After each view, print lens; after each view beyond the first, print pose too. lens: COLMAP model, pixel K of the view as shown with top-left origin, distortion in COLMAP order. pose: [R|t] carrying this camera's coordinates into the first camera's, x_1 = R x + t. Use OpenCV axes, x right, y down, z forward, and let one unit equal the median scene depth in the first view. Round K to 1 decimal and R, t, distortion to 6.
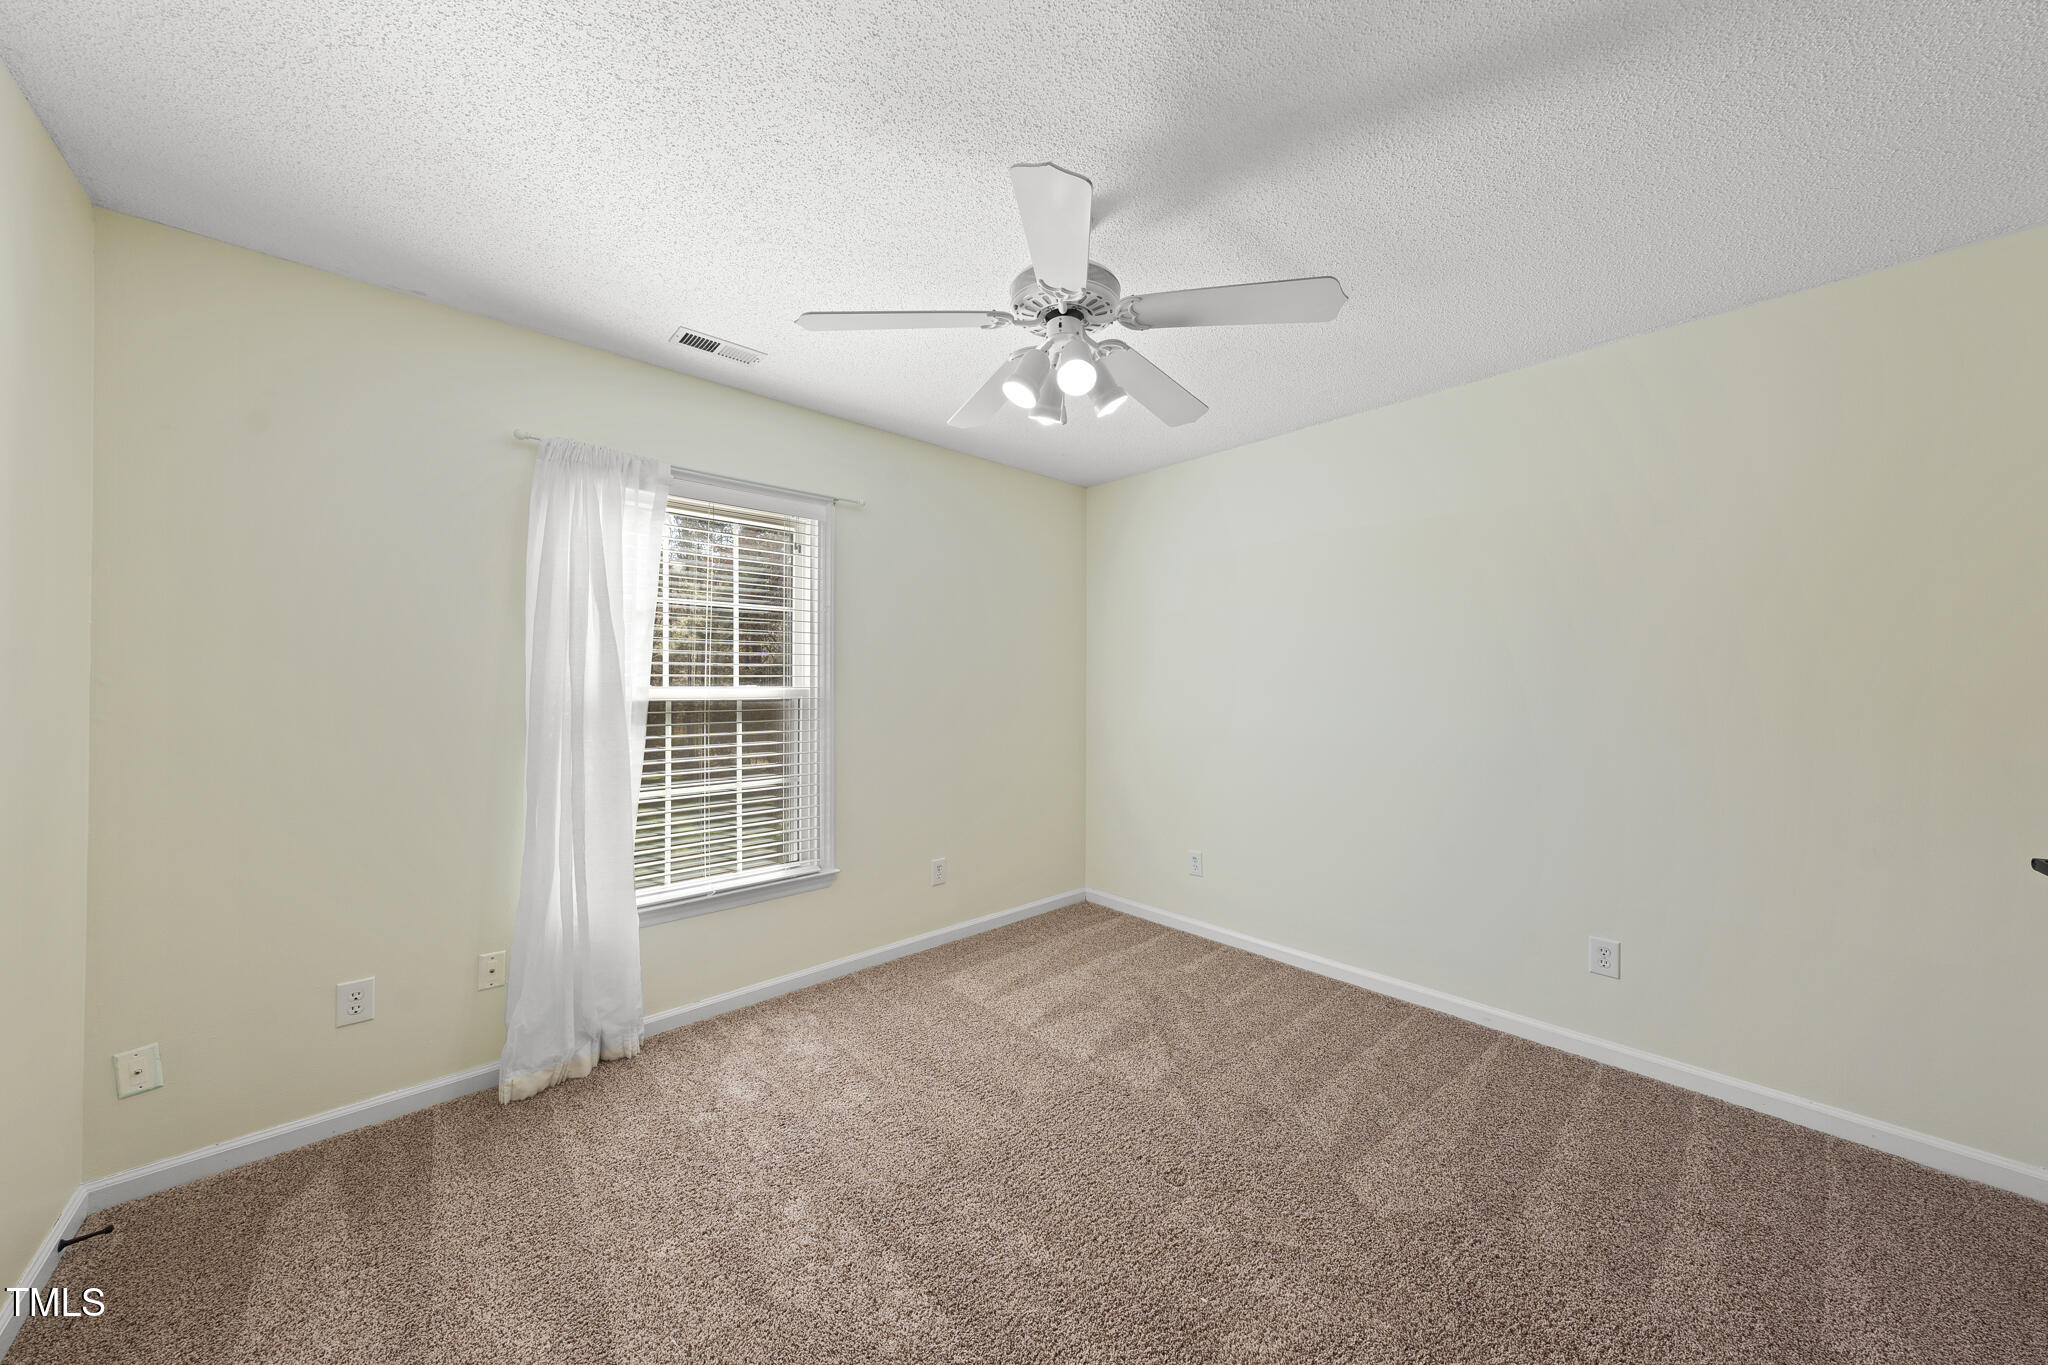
lens RADIAL K [[696.0, 0, 1028.0], [0, 696.0, 680.9], [0, 0, 1]] dist [-0.000531, 0.000270]
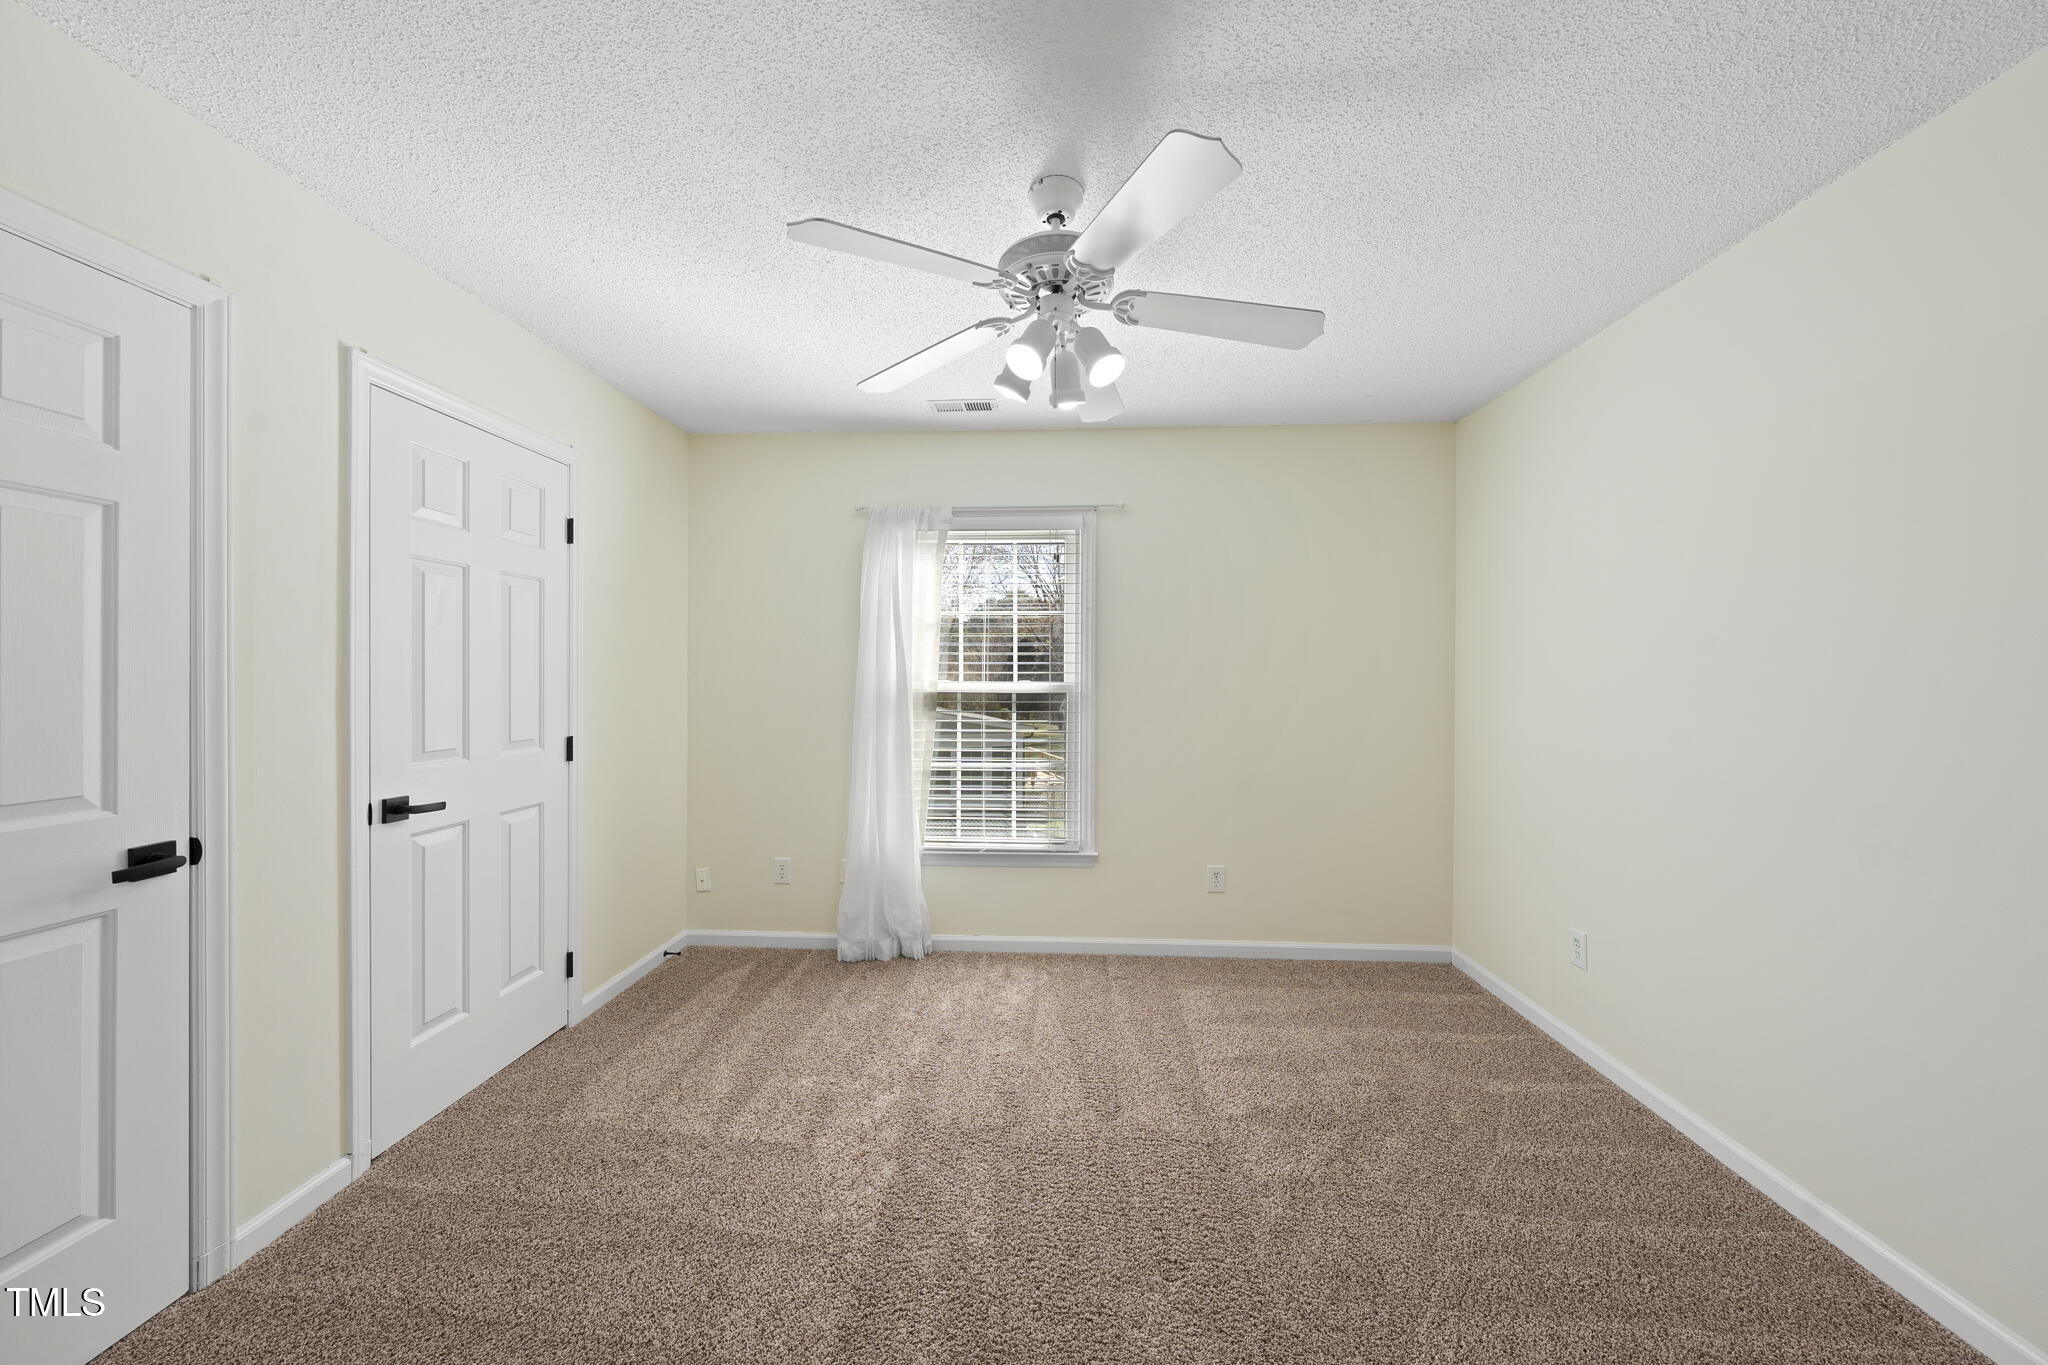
lens RADIAL K [[696.0, 0, 1028.0], [0, 696.0, 680.9], [0, 0, 1]] dist [-0.000531, 0.000270]
pose [[0.696465, 0.004597, -0.717576, 0.494153], [-0.000898, 0.999984, 0.005535, 0.000317], [0.717590, -0.003210, 0.696459, 0.211954]]
